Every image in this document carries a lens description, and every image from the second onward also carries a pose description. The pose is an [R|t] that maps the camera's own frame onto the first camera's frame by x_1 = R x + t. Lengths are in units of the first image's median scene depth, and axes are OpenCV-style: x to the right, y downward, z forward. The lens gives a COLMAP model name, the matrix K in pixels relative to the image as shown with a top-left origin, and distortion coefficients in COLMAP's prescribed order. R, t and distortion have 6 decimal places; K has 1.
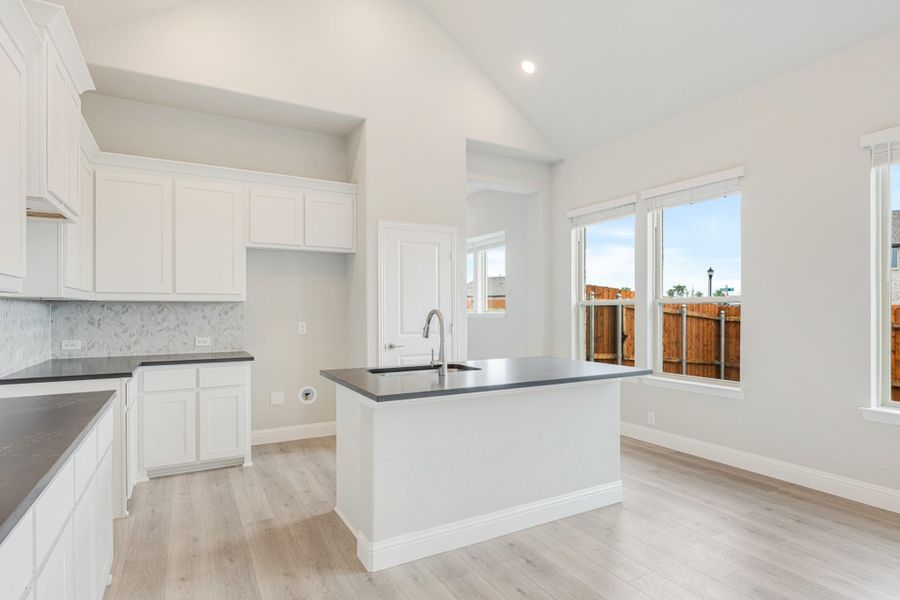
lens RADIAL K [[487.3, 0, 452.2], [0, 487.3, 312.9], [0, 0, 1]] dist [0.002652, 0.000096]
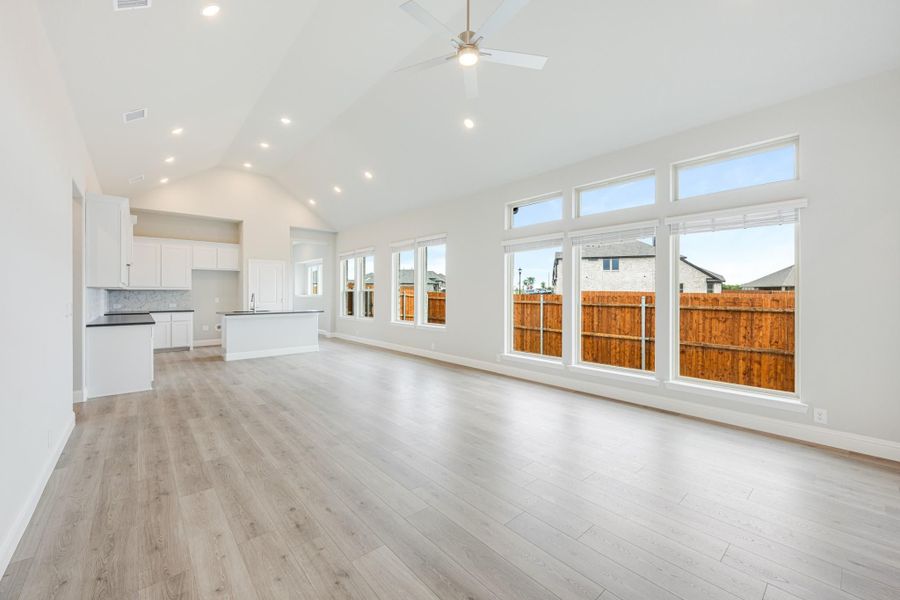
lens RADIAL K [[359.7, 0, 456.0], [0, 359.7, 296.7], [0, 0, 1]] dist [-0.002887, -0.000075]
pose [[0.976778, 0.000079, 0.214254, 0.545982], [-0.000823, 0.999994, 0.003384, 0.004649], [-0.214252, -0.003481, 0.976772, -1.174728]]
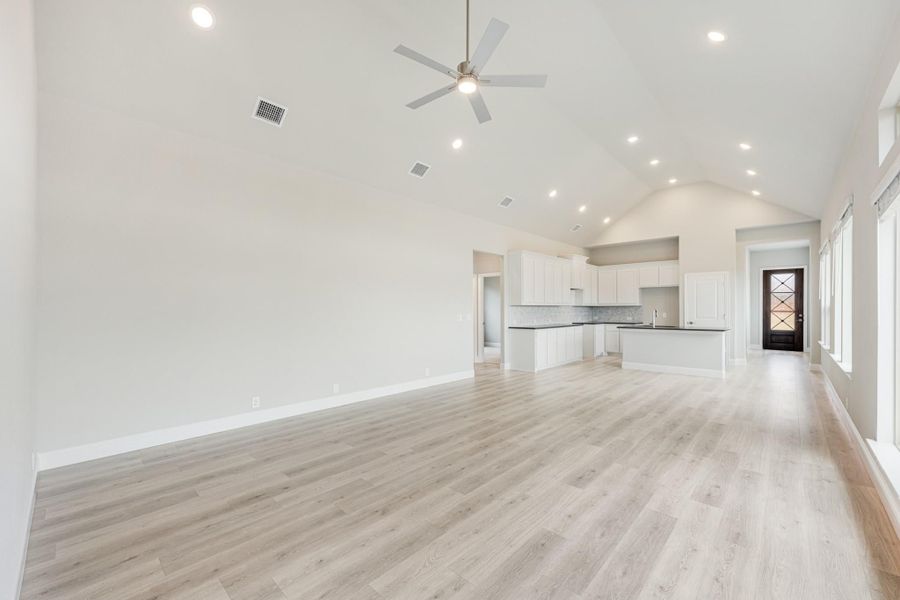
lens RADIAL K [[361.4, 0, 450.8], [0, 361.4, 307.6], [0, 0, 1]] dist [-0.001602, -0.000212]
pose [[0.300832, -0.002052, -0.953675, 1.351243], [-0.002679, 0.999992, -0.002997, -0.001436], [0.953673, 0.003456, 0.300824, -0.784652]]
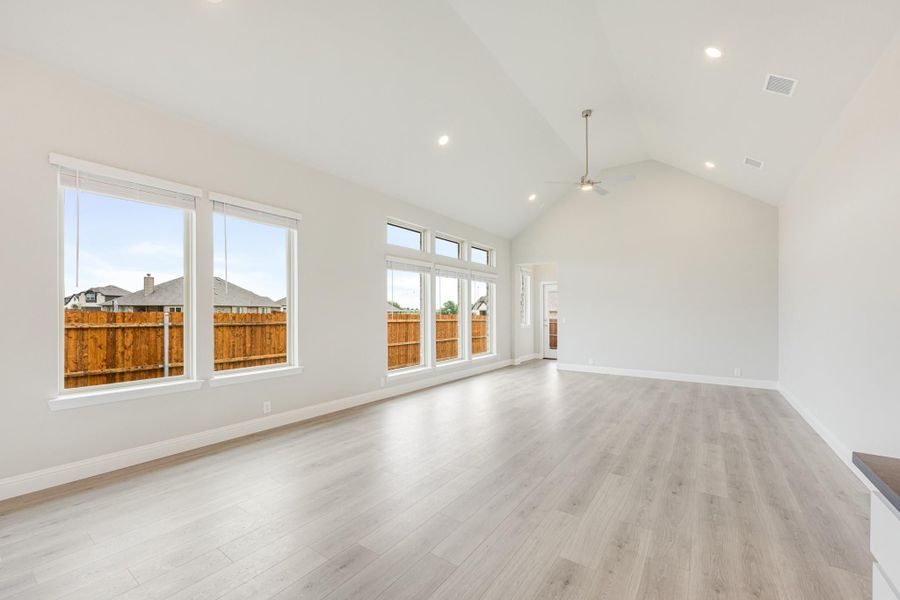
lens RADIAL K [[362.4, 0, 445.3], [0, 362.4, 311.6], [0, 0, 1]] dist [-0.002138, -0.000151]
pose [[-0.422205, -0.000332, 0.906500, -0.211024], [0.002844, 0.999995, 0.001691, -0.004228], [-0.906496, 0.003292, -0.422202, 0.411352]]
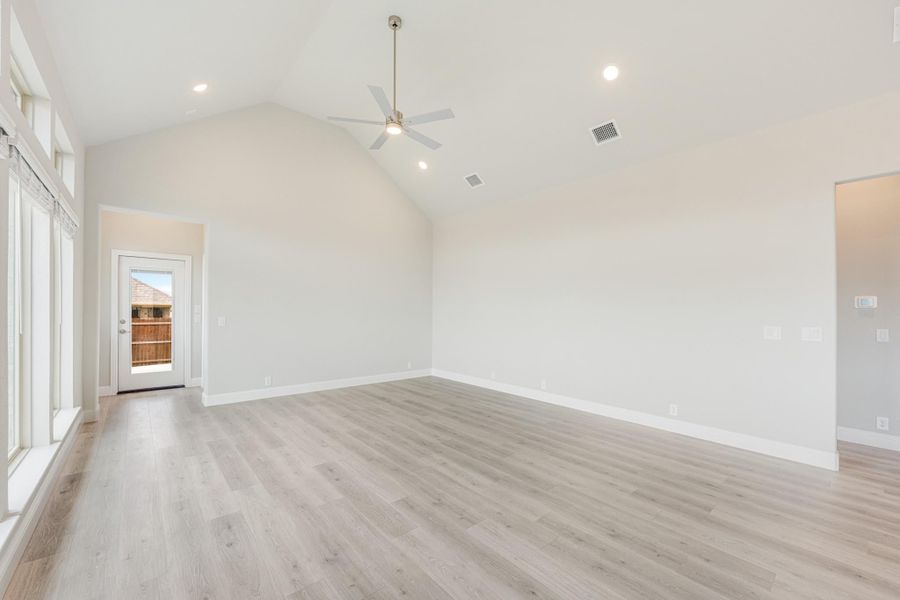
lens RADIAL K [[361.4, 0, 450.8], [0, 361.4, 307.6], [0, 0, 1]] dist [-0.001602, -0.000212]
pose [[-0.979522, -0.012918, -0.200924, 0.742316], [-0.012866, 0.999916, -0.001566, -0.005150], [0.200928, 0.001051, -0.979606, 0.304952]]
